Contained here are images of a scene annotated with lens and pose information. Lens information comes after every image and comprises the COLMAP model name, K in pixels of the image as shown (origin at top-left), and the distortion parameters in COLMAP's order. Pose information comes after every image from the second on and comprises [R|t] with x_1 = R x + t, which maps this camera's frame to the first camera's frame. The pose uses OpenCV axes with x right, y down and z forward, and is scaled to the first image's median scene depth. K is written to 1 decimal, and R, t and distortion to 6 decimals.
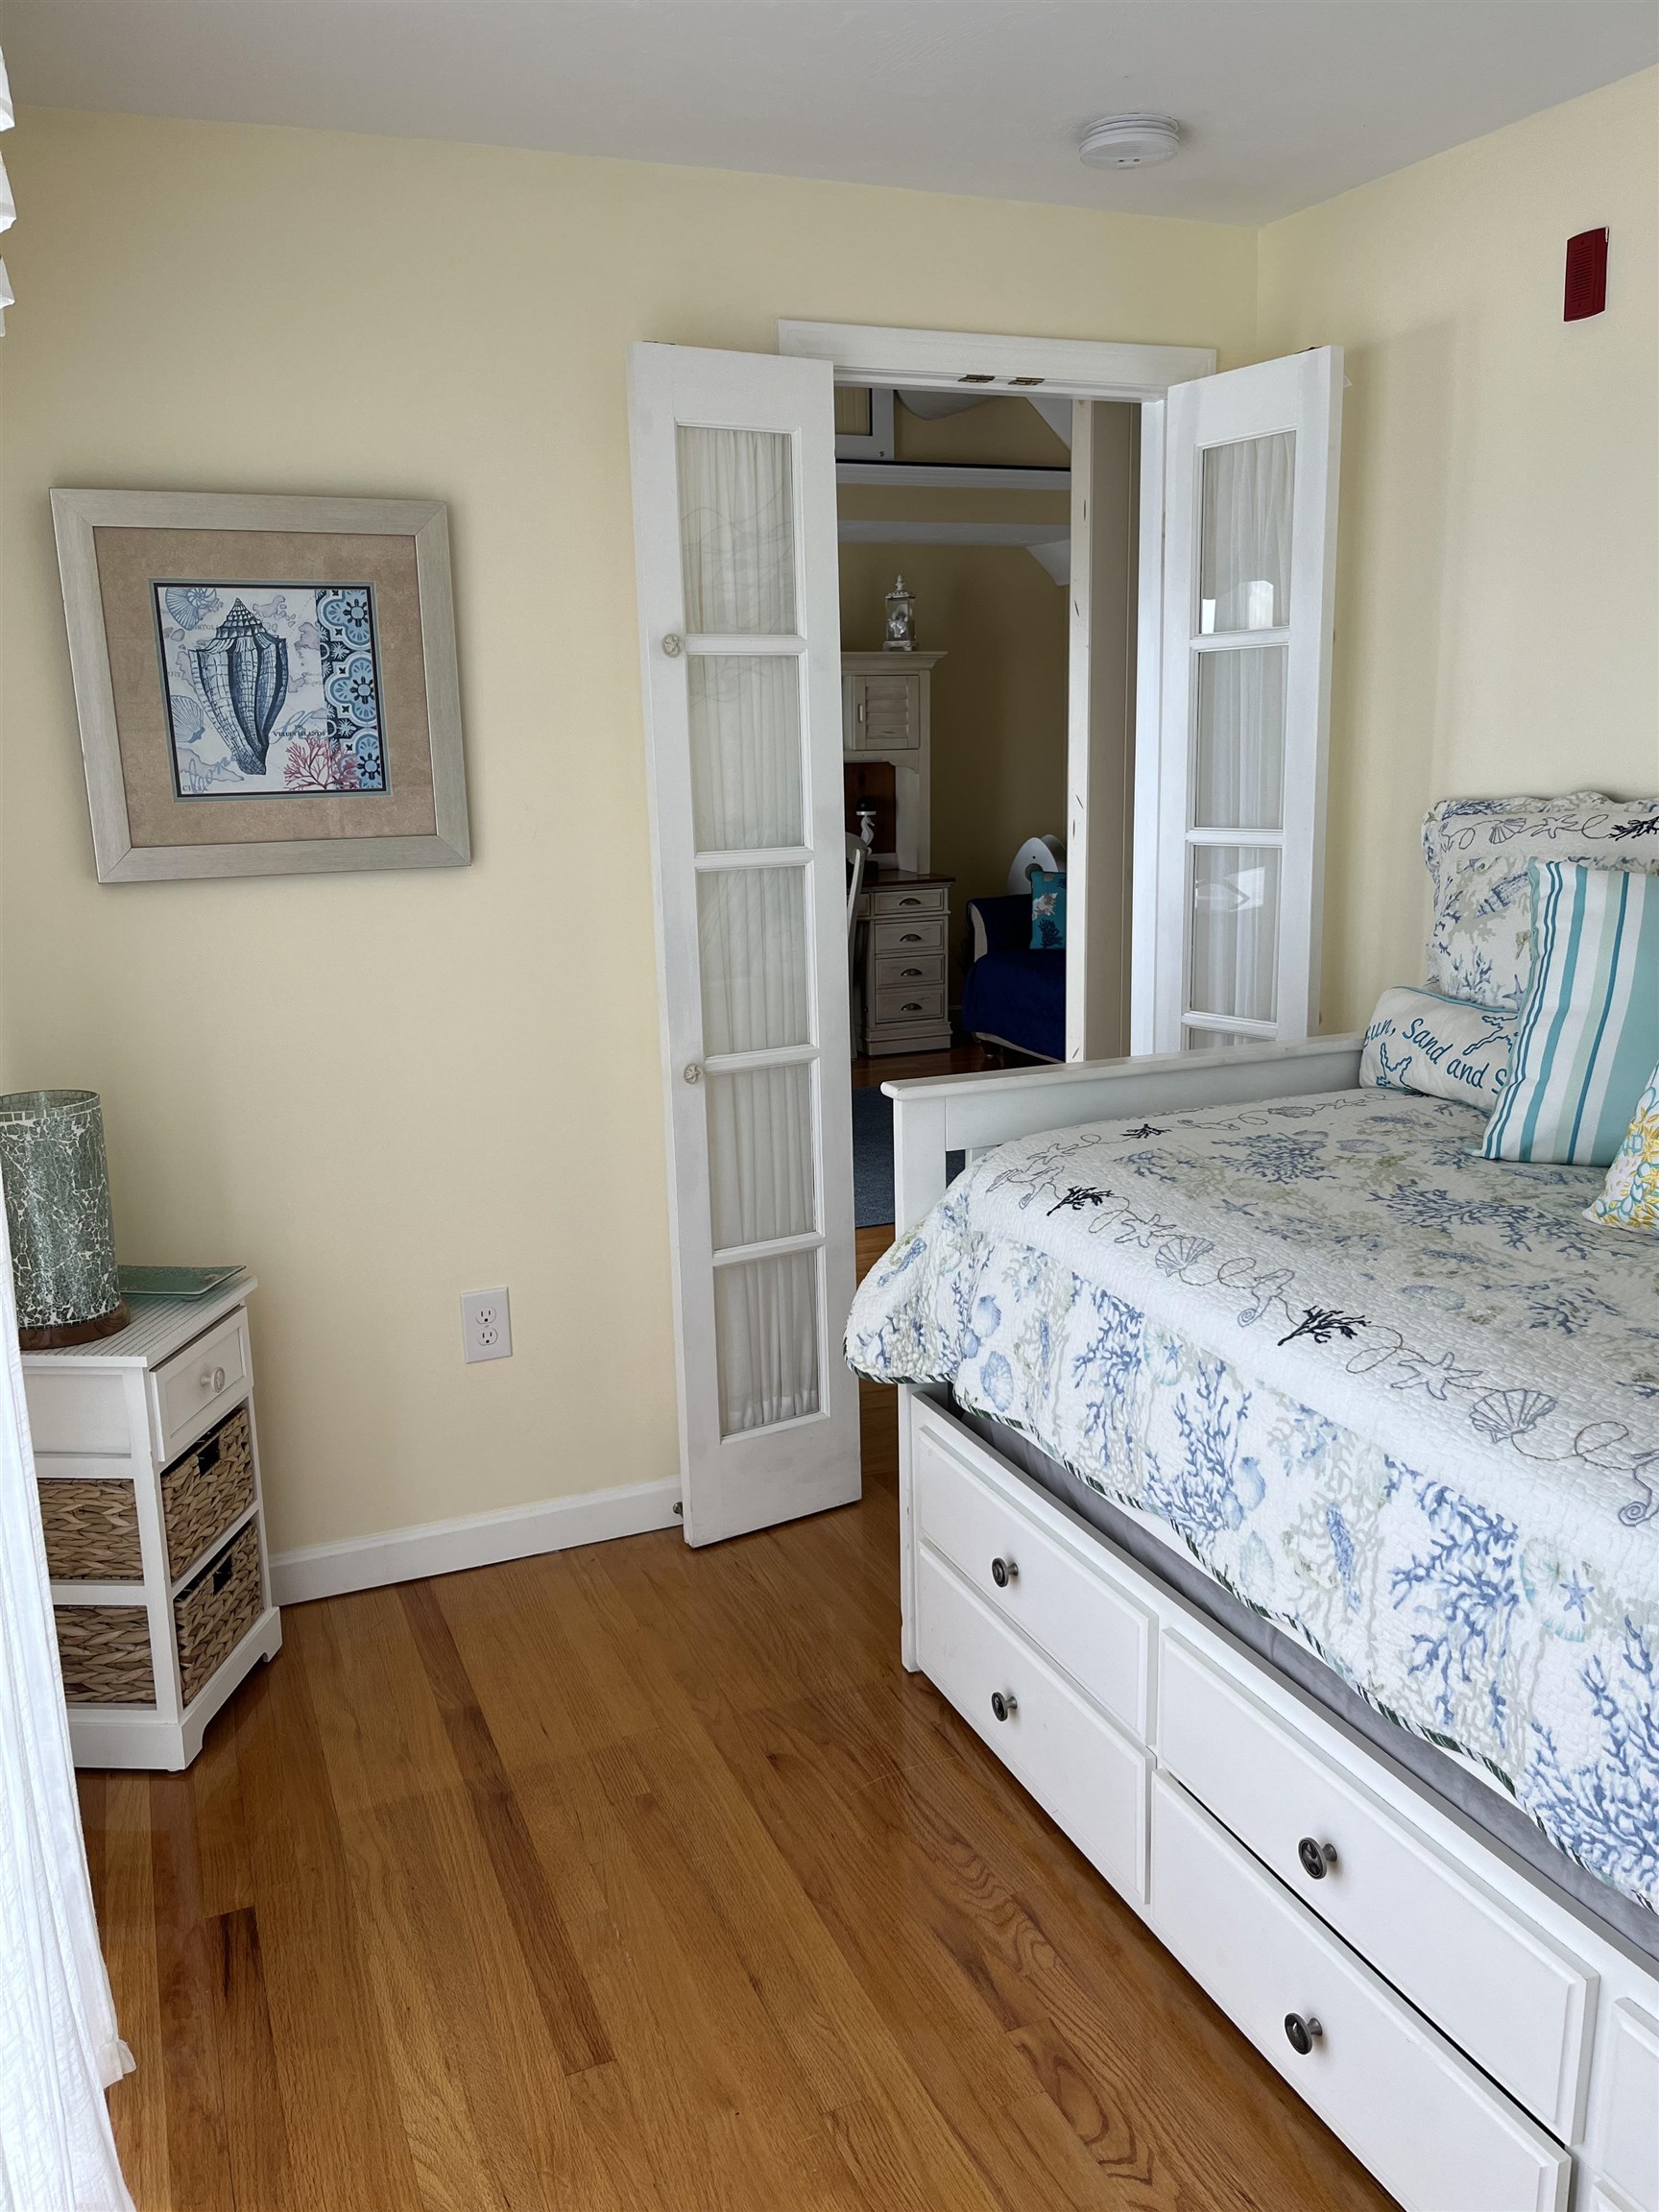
lens RADIAL K [[1697.5, 0, 829.5], [0, 1697.5, 1106.0], [0, 0, 1]] dist [0.048509, -0.079990]
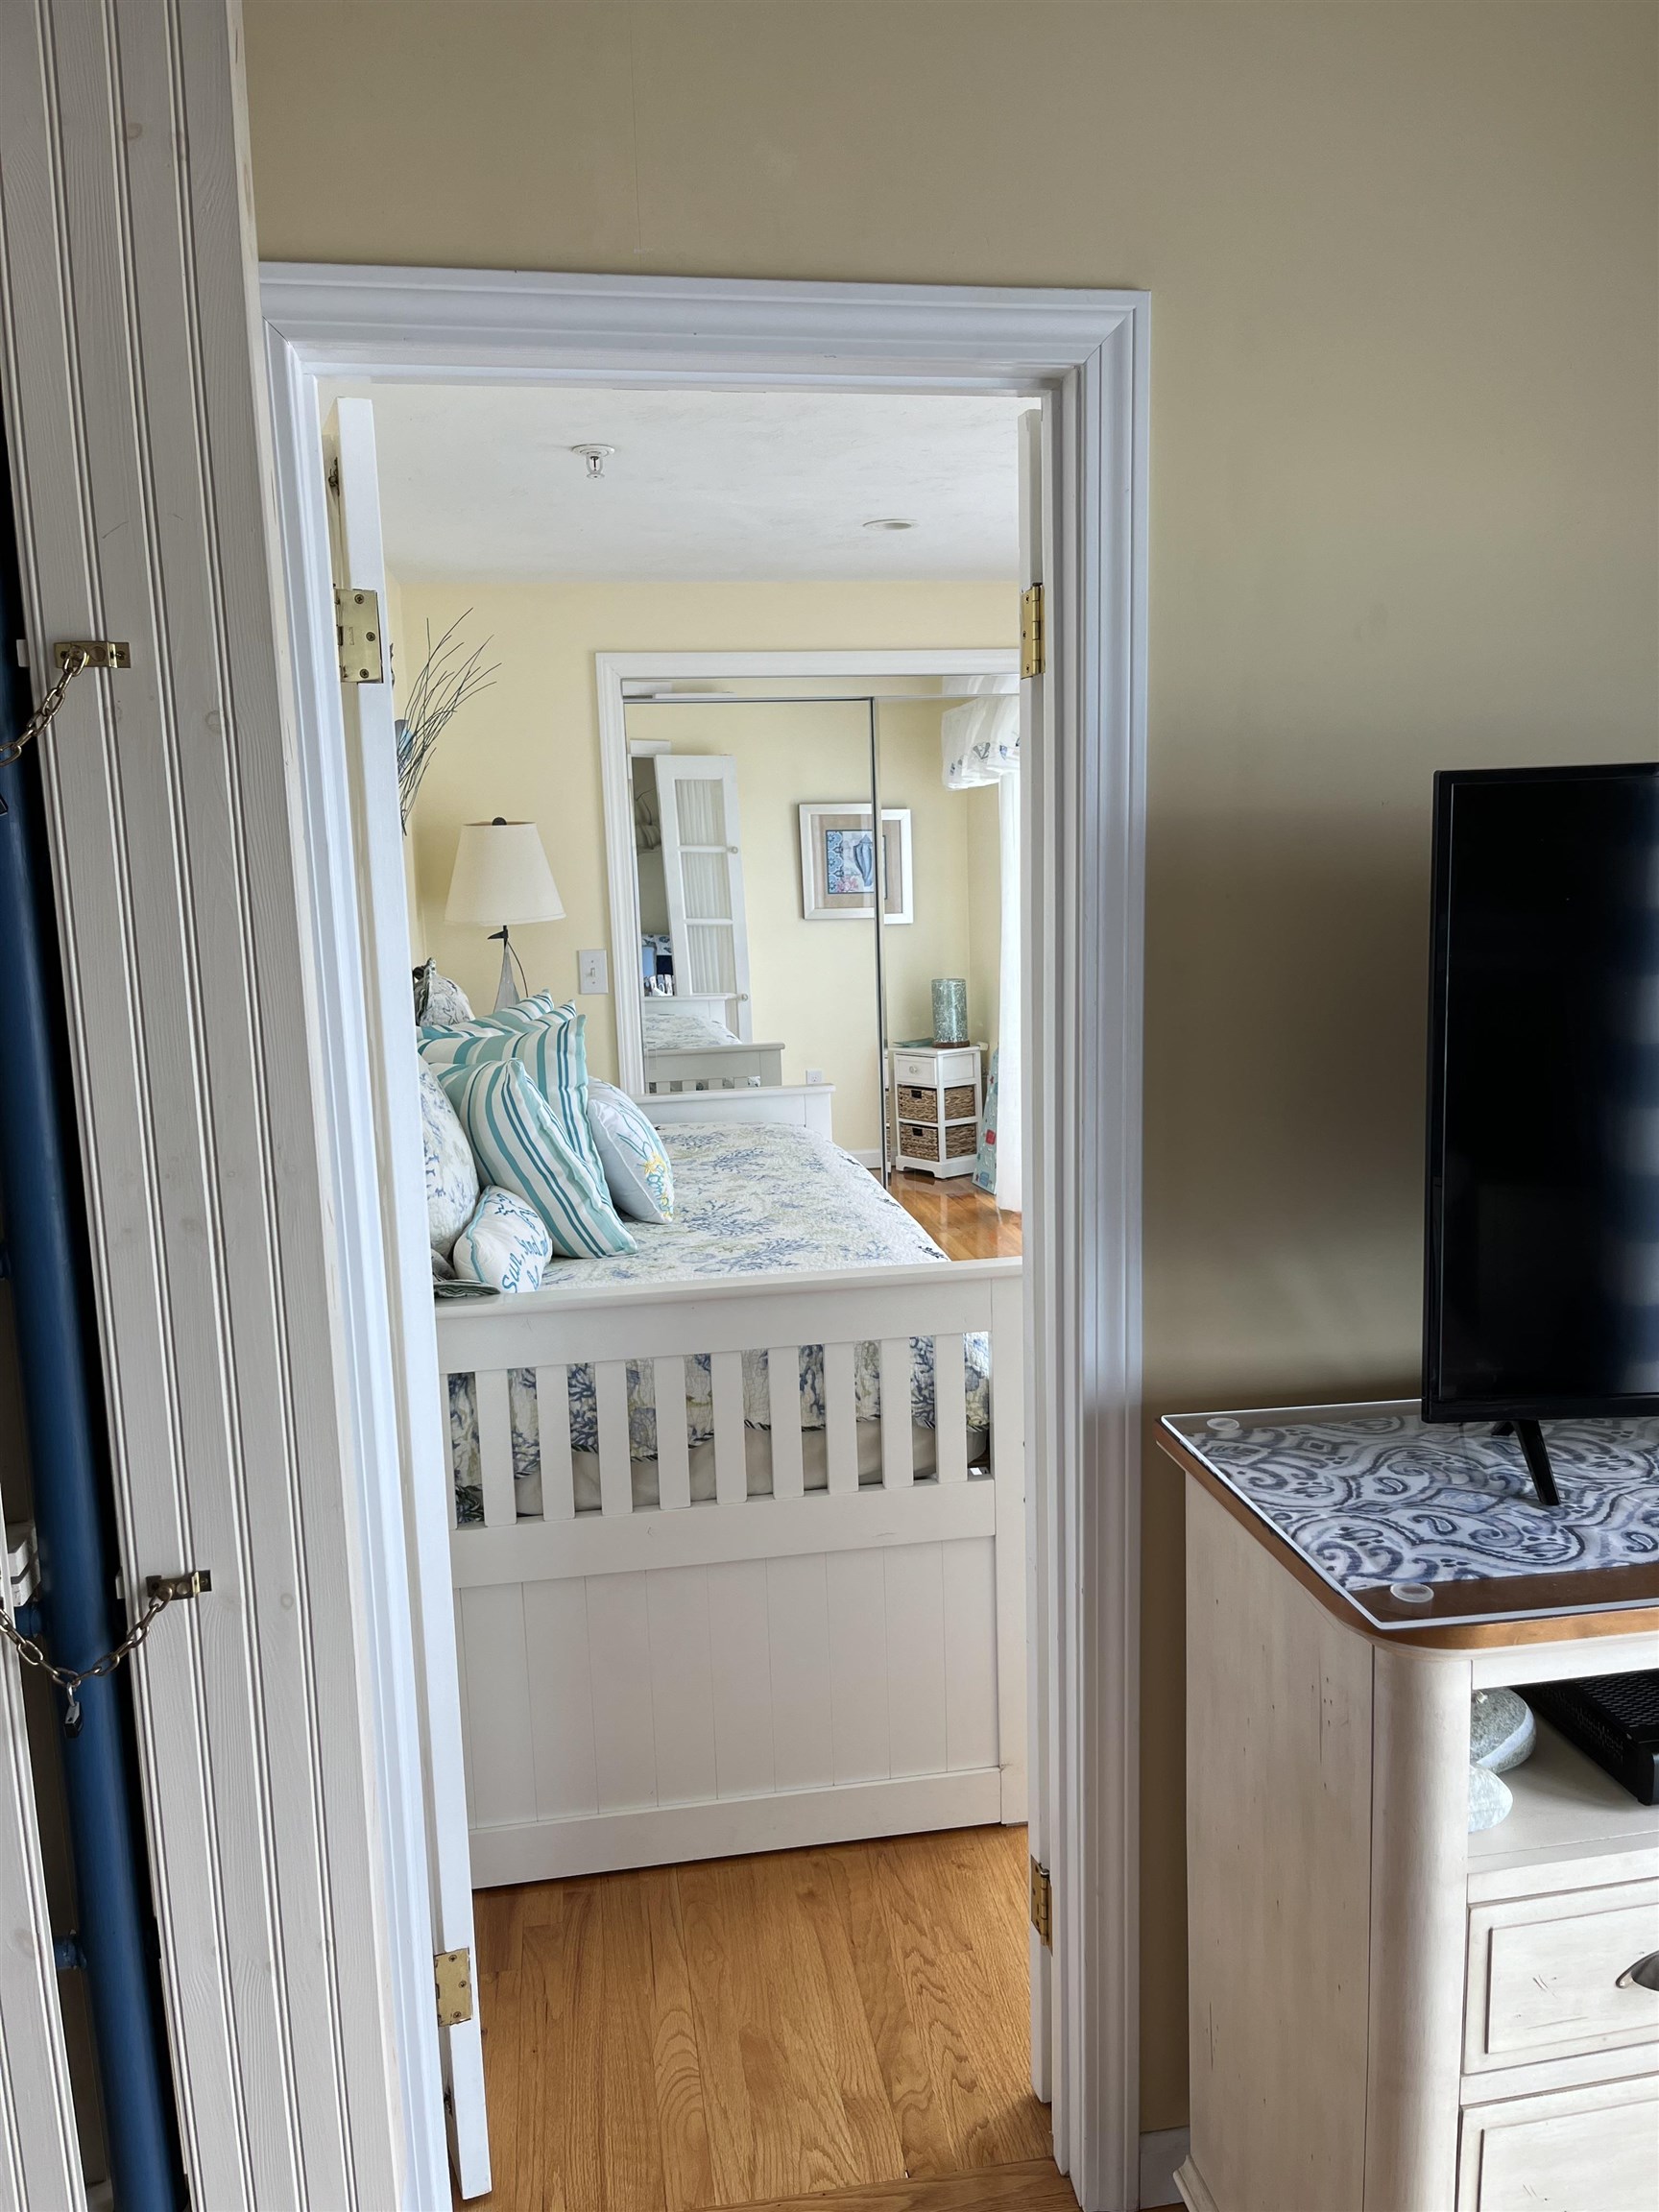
lens RADIAL K [[1697.5, 0, 829.5], [0, 1697.5, 1106.0], [0, 0, 1]] dist [0.048509, -0.079990]
pose [[-0.969787, 0.012600, 0.243629, -0.119131], [0.099958, 0.931509, 0.349714, -0.576476], [-0.222536, 0.363501, -0.904624, 2.279187]]
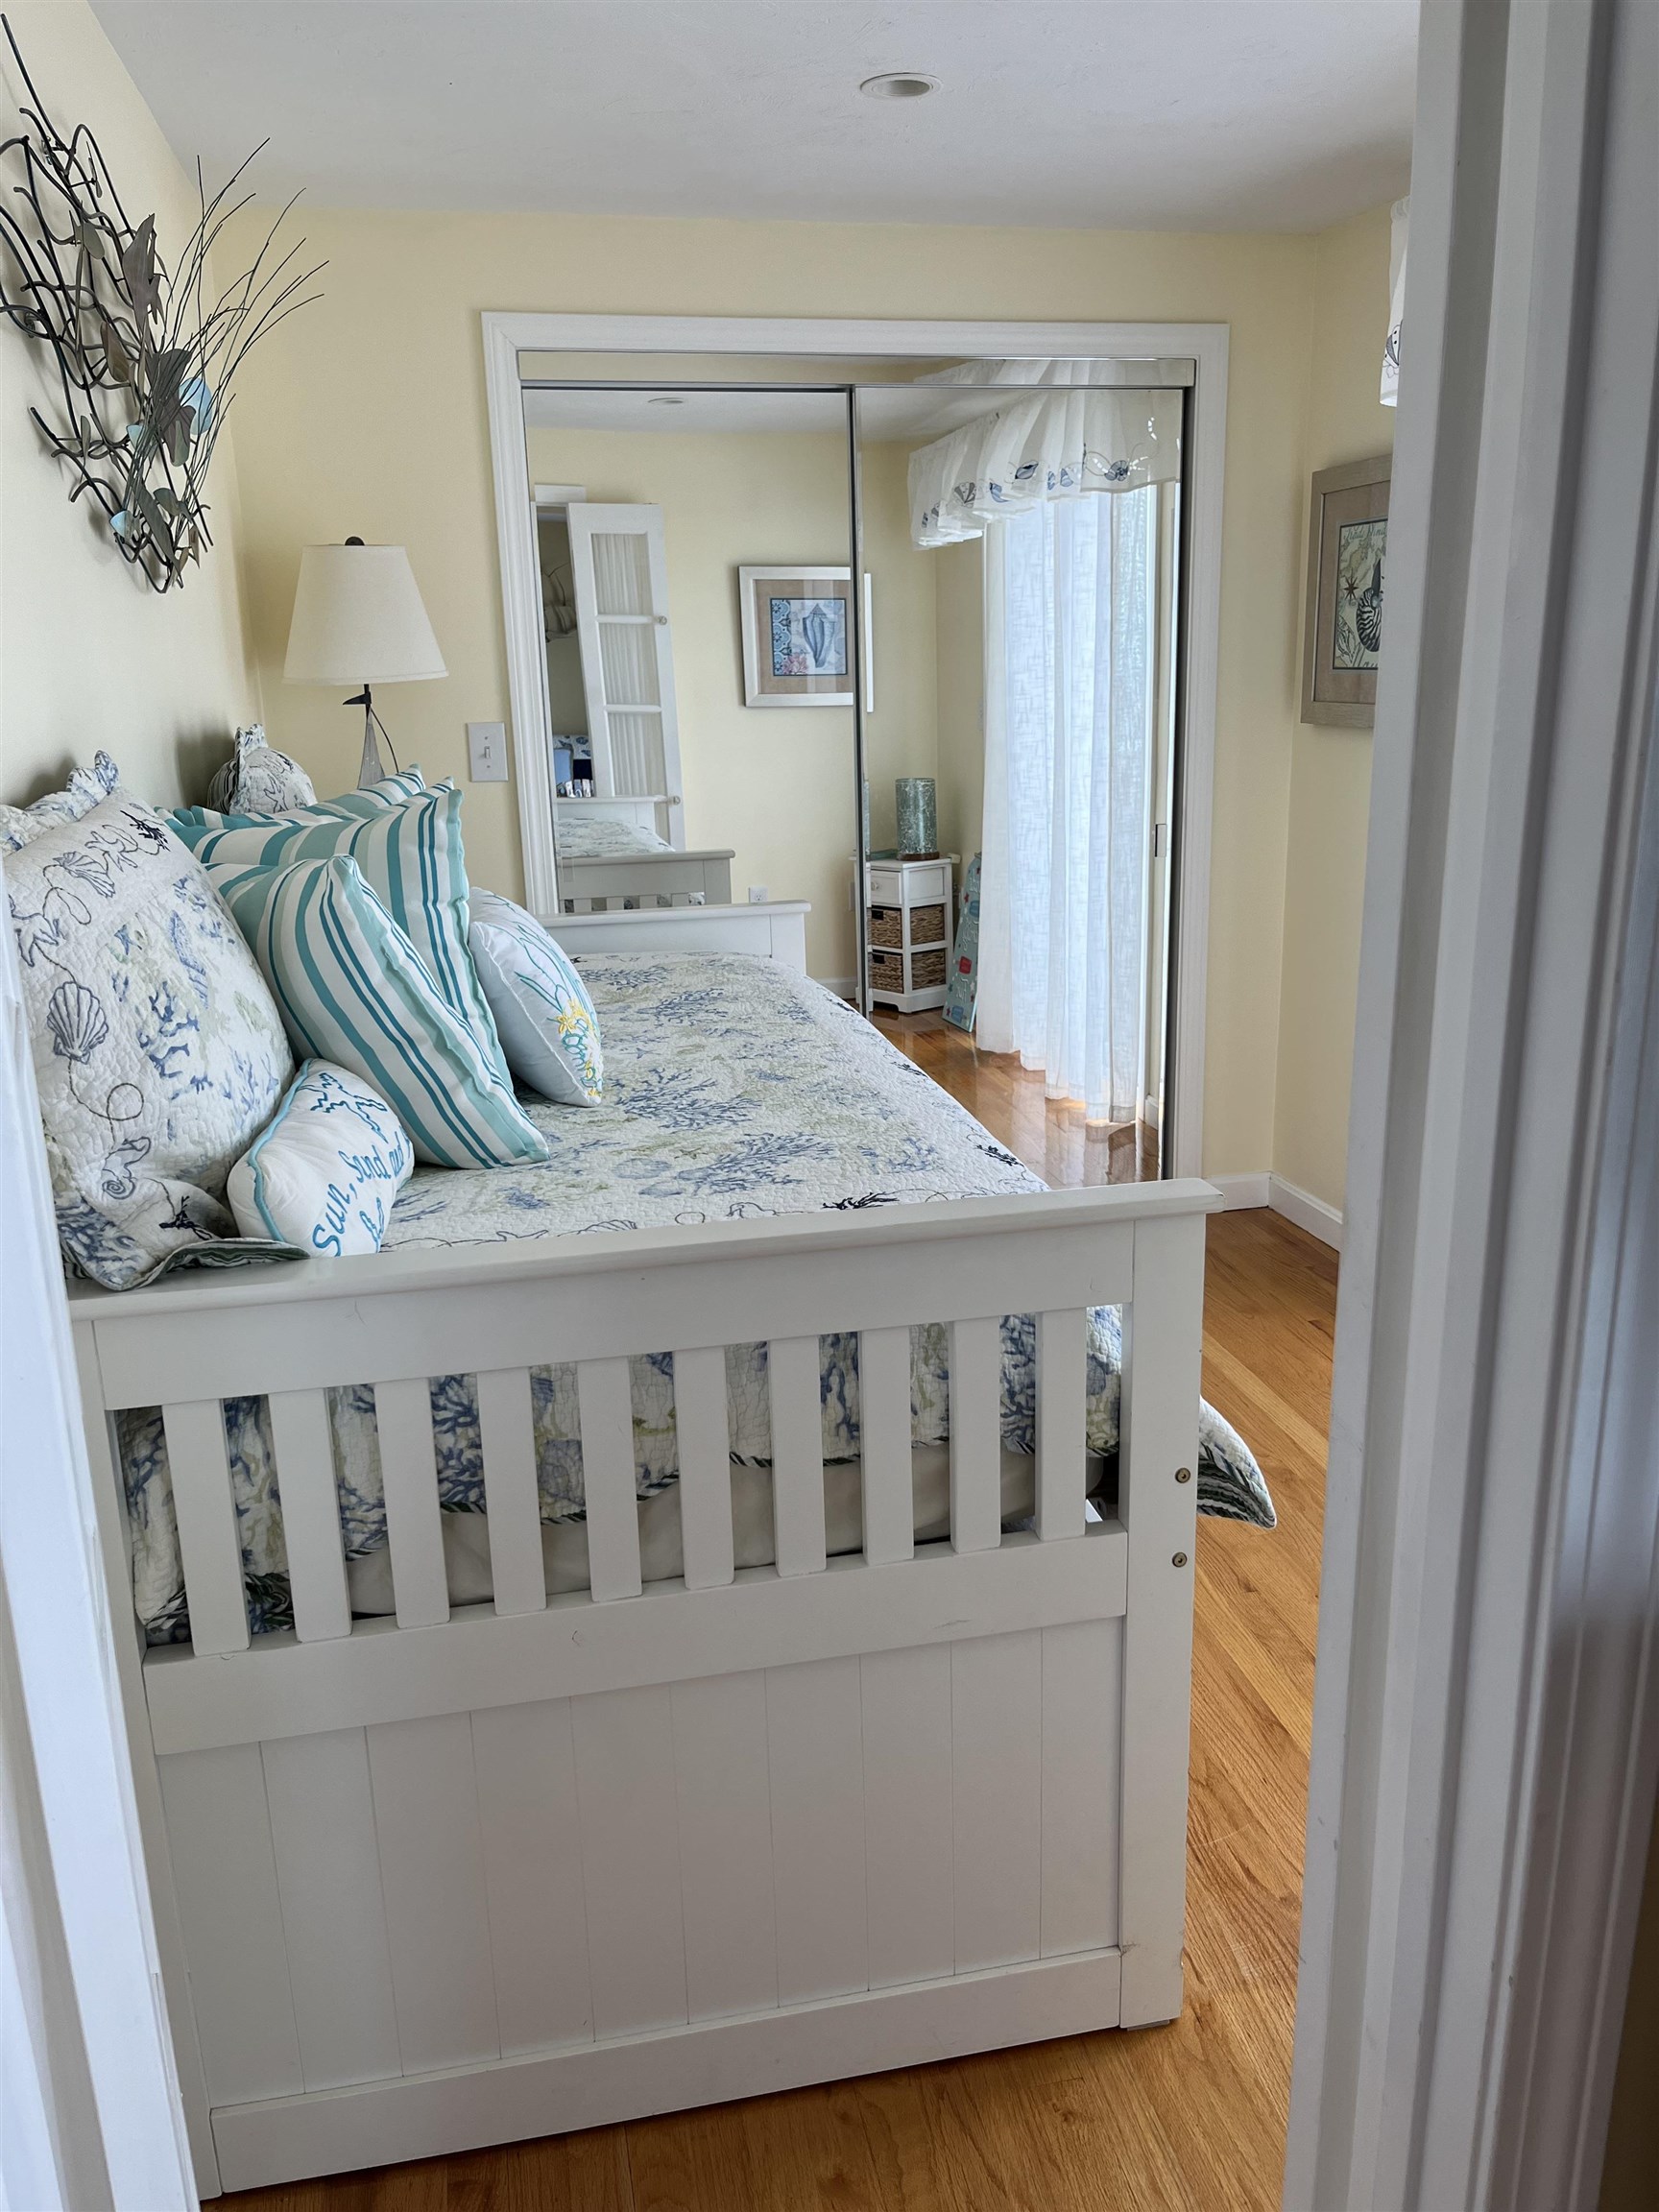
lens RADIAL K [[1697.5, 0, 829.5], [0, 1697.5, 1106.0], [0, 0, 1]] dist [0.048509, -0.079990]
pose [[-0.980112, -0.007552, 0.198304, 0.055599], [0.084095, 0.889309, 0.449508, -0.405652], [-0.179748, 0.457244, -0.870987, 1.828859]]
